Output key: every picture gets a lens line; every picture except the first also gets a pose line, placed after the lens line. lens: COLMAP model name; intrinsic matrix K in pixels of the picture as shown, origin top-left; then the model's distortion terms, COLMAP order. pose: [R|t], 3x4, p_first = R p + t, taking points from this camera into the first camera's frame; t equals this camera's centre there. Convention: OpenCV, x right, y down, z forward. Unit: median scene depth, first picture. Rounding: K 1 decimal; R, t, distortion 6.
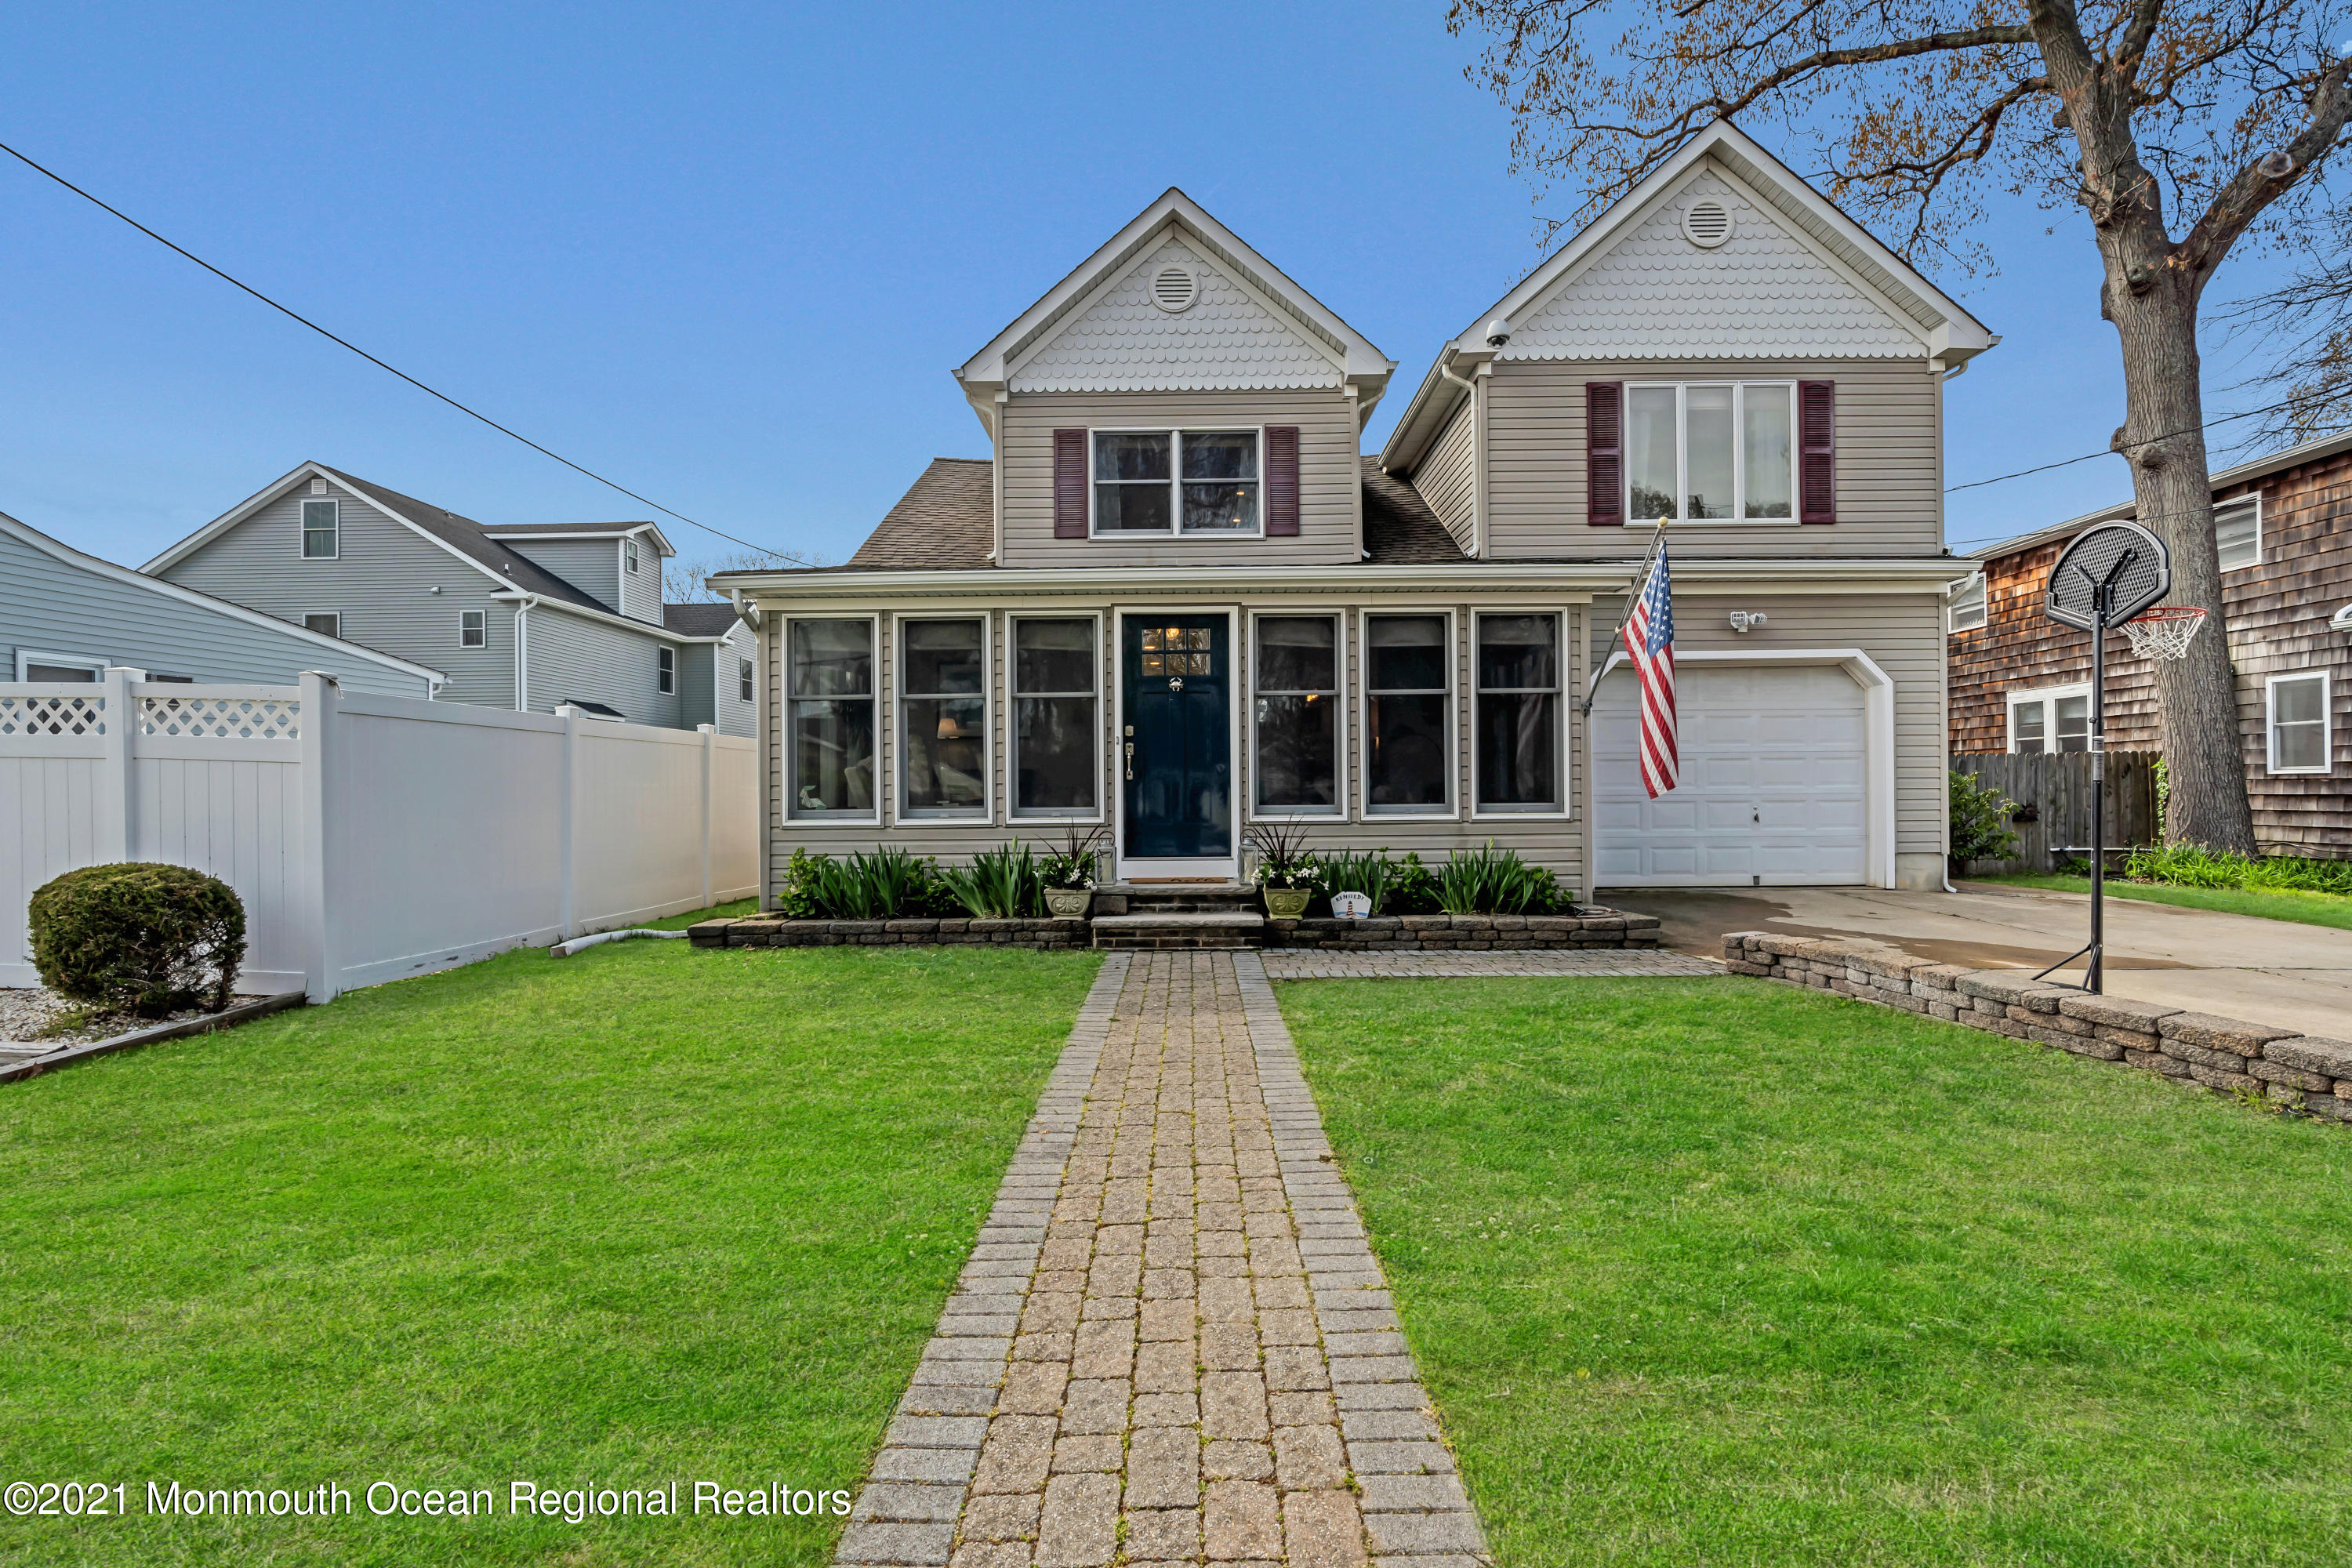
lens RADIAL K [[1064.3, 0, 1175.8], [0, 1064.3, 781.4], [0, 0, 1]] dist [-0.007602, 0.002950]
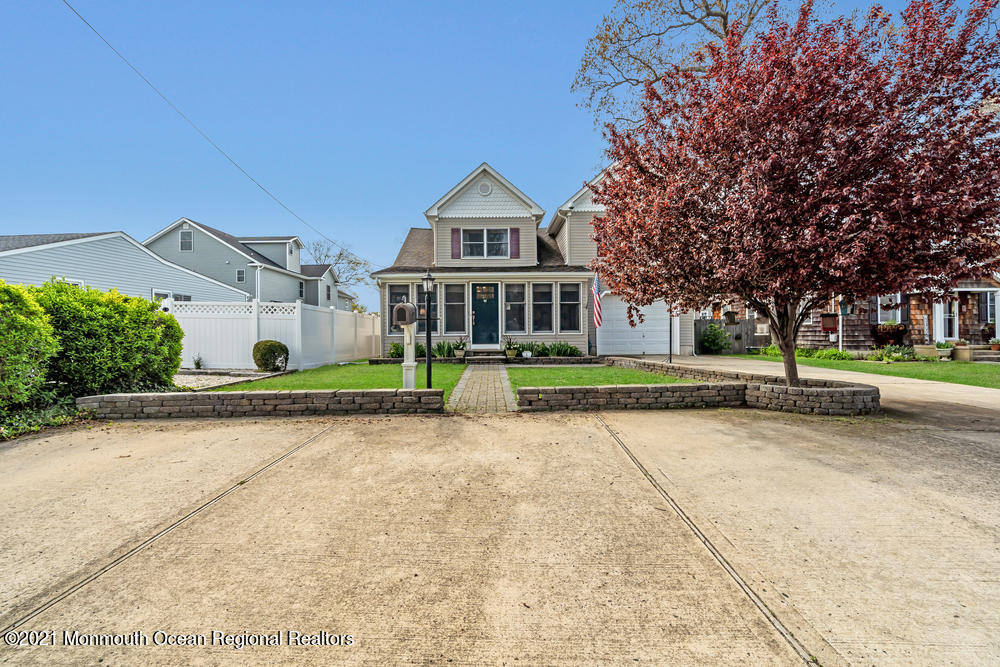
lens RADIAL K [[452.5, 0, 501.7], [0, 452.5, 333.2], [0, 0, 1]] dist [-0.007602, 0.002950]
pose [[0.999352, -0.000694, 0.035976, 0.001022], [0.000616, 0.999997, 0.002201, 0.026740], [-0.035977, -0.002178, 0.999350, -0.700633]]
